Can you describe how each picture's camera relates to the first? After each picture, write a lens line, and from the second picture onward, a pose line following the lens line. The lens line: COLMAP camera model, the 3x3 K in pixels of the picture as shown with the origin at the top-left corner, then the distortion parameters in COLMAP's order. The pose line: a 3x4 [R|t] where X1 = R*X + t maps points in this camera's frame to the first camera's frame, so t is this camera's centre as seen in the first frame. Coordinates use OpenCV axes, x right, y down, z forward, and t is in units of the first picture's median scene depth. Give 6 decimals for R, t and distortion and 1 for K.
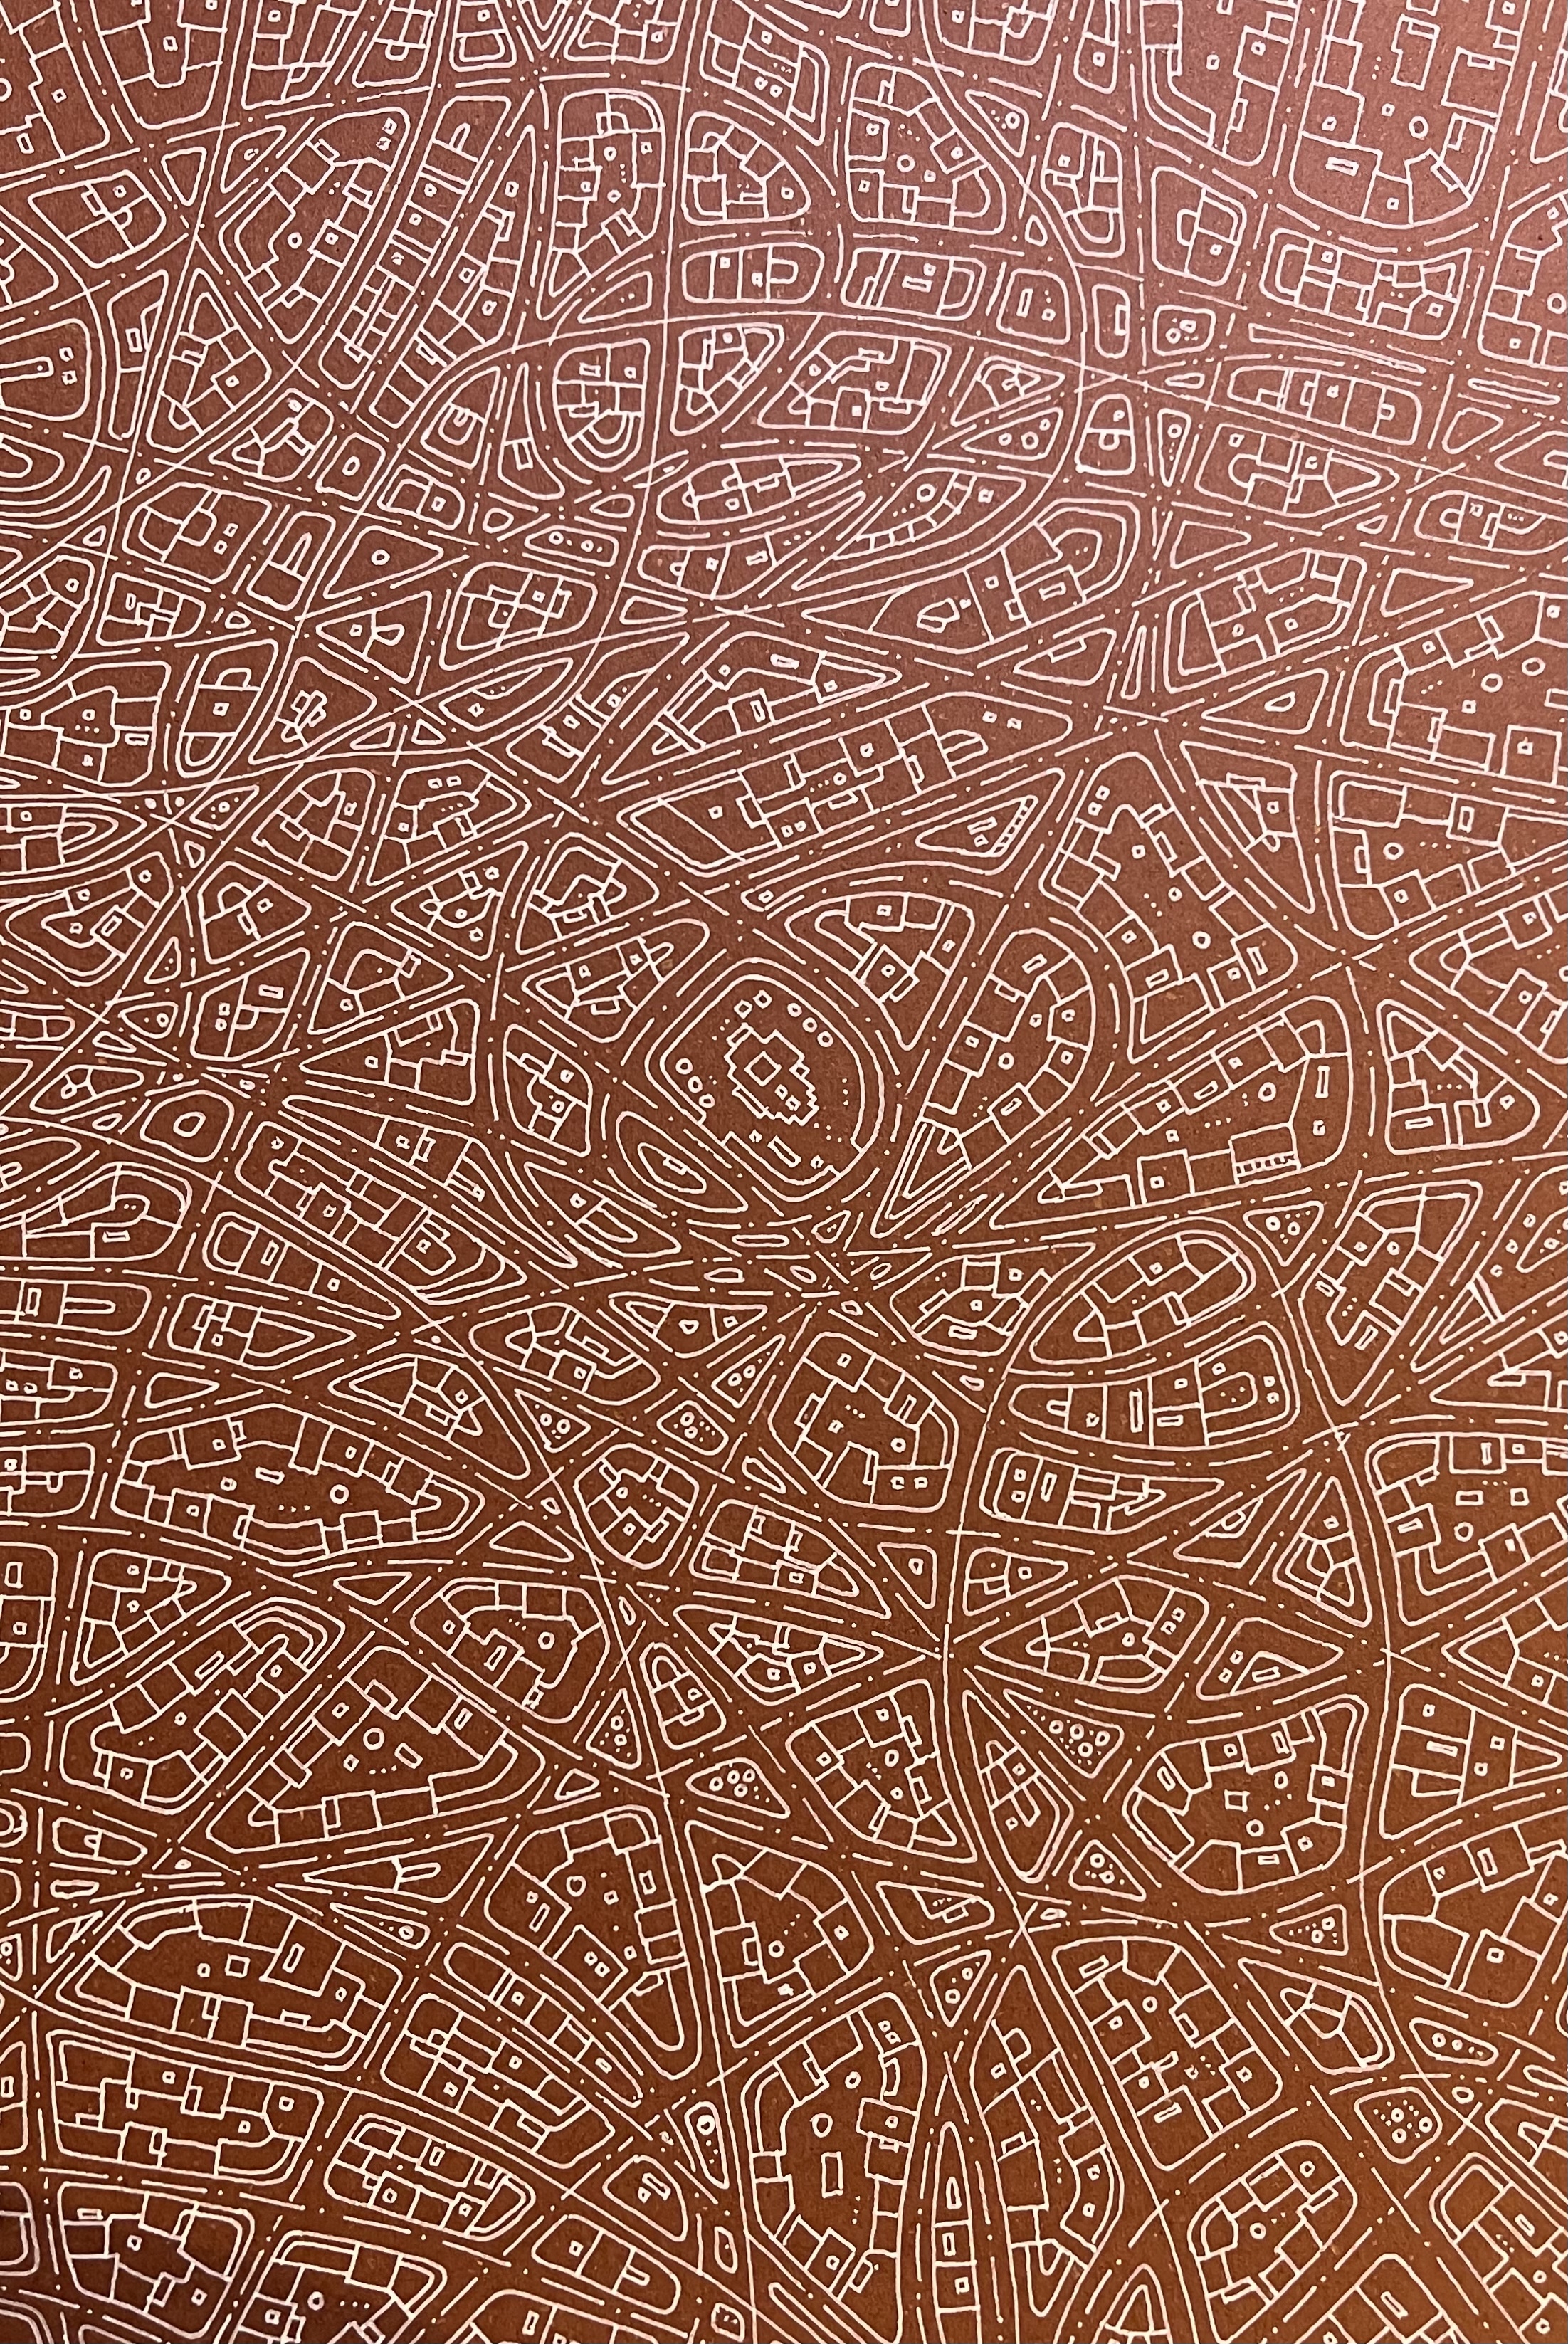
lens RADIAL K [[1754.5, 0, 786.2], [0, 1754.5, 1174.4], [0, 0, 1]] dist [-0.039856, 0.001083]
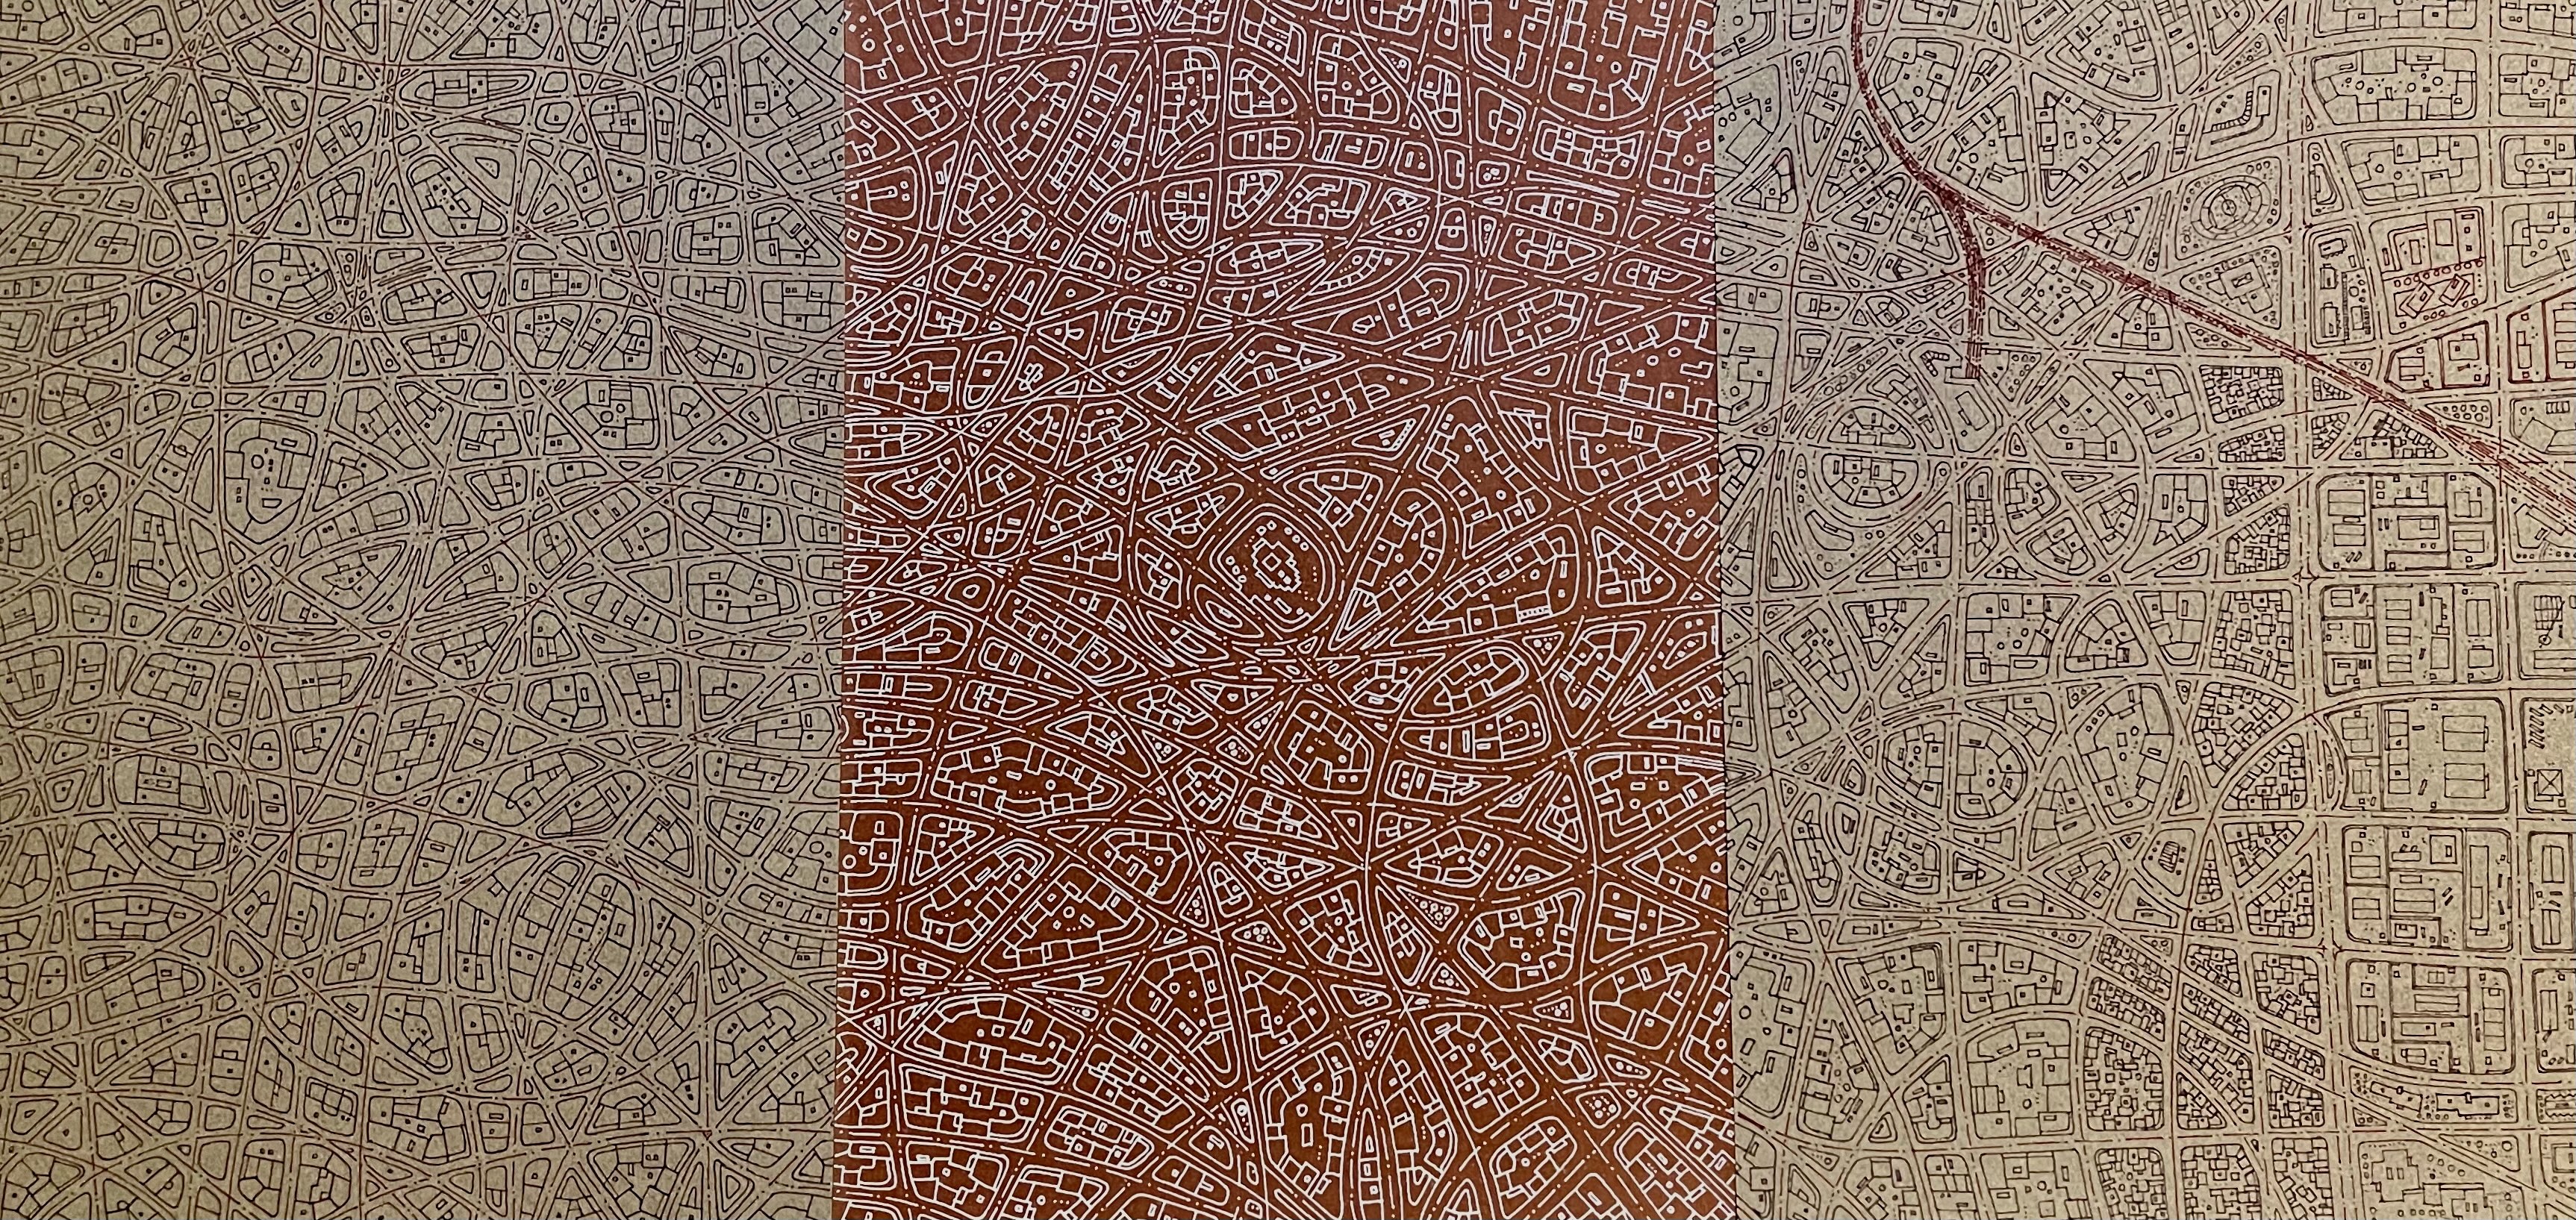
lens RADIAL K [[1755.0, 0, 1295.0], [0, 1755.0, 533.7], [0, 0, 1]] dist [-0.008286, 0.010542]
pose [[0.999999, -0.000318, -0.001046, 0.014259], [0.000295, 0.999769, -0.021511, -0.050899], [0.001052, 0.021511, 0.999768, -0.926409]]
